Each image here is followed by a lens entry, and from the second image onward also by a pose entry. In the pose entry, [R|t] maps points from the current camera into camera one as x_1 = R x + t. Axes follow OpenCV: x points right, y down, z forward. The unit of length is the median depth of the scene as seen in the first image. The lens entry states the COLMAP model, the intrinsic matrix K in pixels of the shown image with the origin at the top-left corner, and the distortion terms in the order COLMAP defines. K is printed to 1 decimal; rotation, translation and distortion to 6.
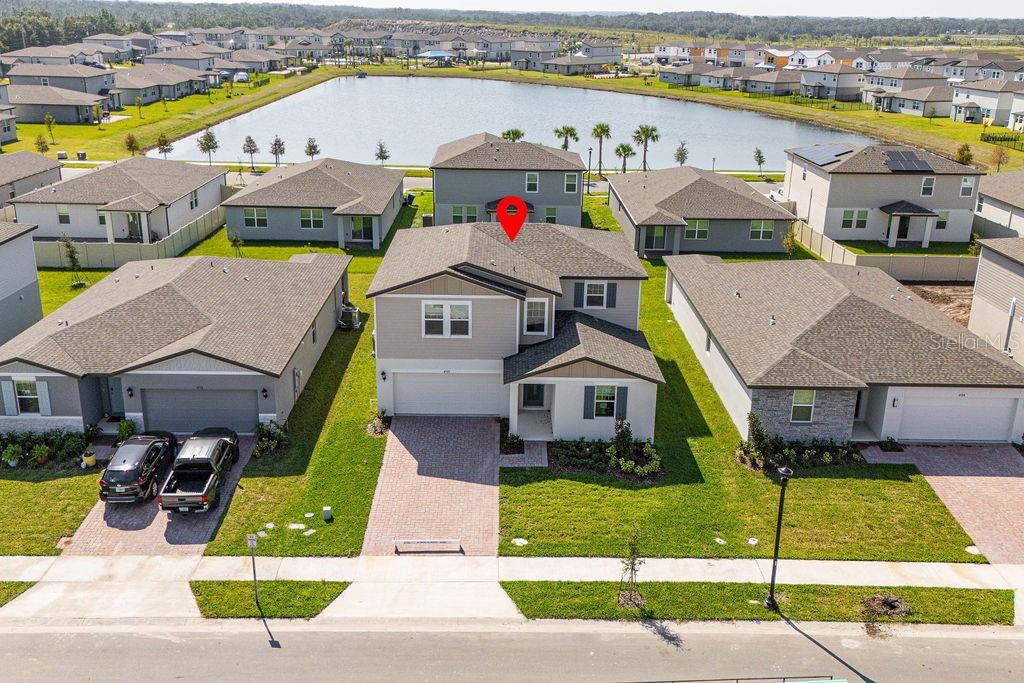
lens RADIAL K [[944.2, 0, 512.0], [0, 944.2, 341.5], [0, 0, 1]] dist [0.071970, -0.076653]
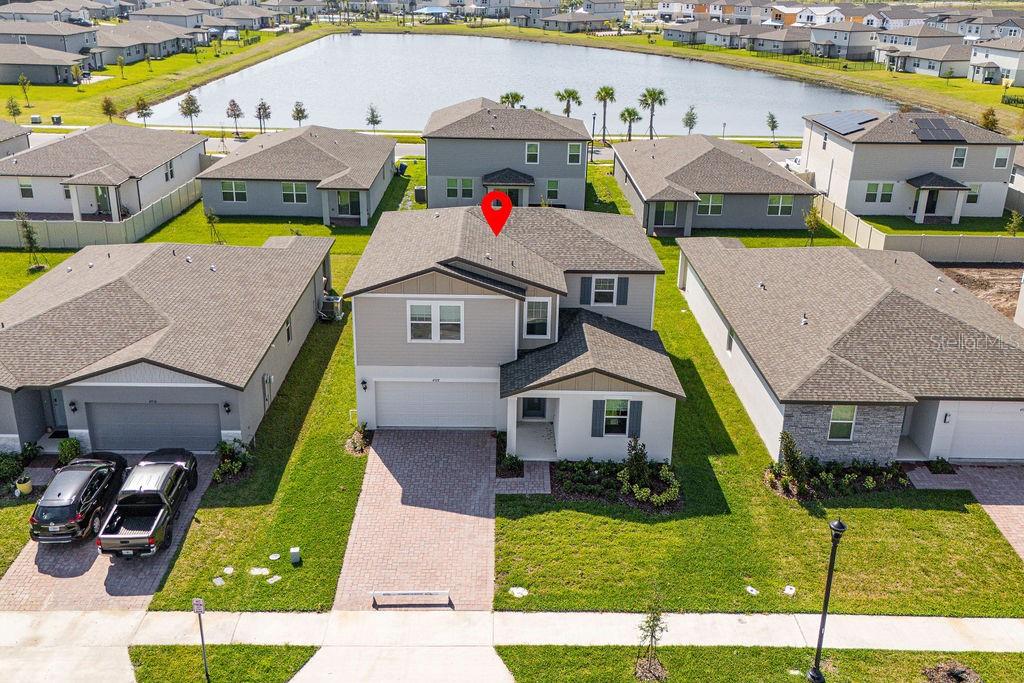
lens RADIAL K [[944.2, 0, 512.0], [0, 944.2, 341.5], [0, 0, 1]] dist [0.071970, -0.076653]
pose [[1.000000, 0.000239, 0.000708, 0.001272], [-0.000268, 0.999137, 0.041539, -0.041416], [-0.000697, -0.041539, 0.999137, 0.122595]]
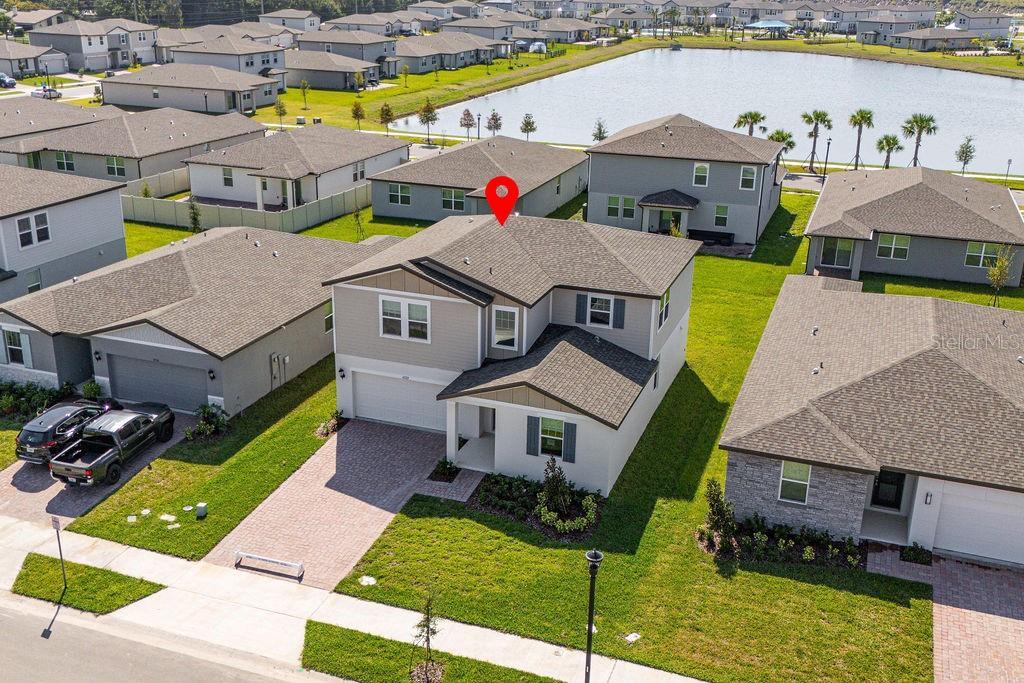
lens RADIAL K [[1020.8, 0, 488.0], [0, 1020.8, 364.7], [0, 0, 1]] dist [0.088777, -0.123473]
pose [[0.932519, 0.128270, -0.337572, 0.330817], [-0.119649, 0.991735, 0.046316, -0.034606], [0.340723, -0.002801, 0.940159, 0.122839]]
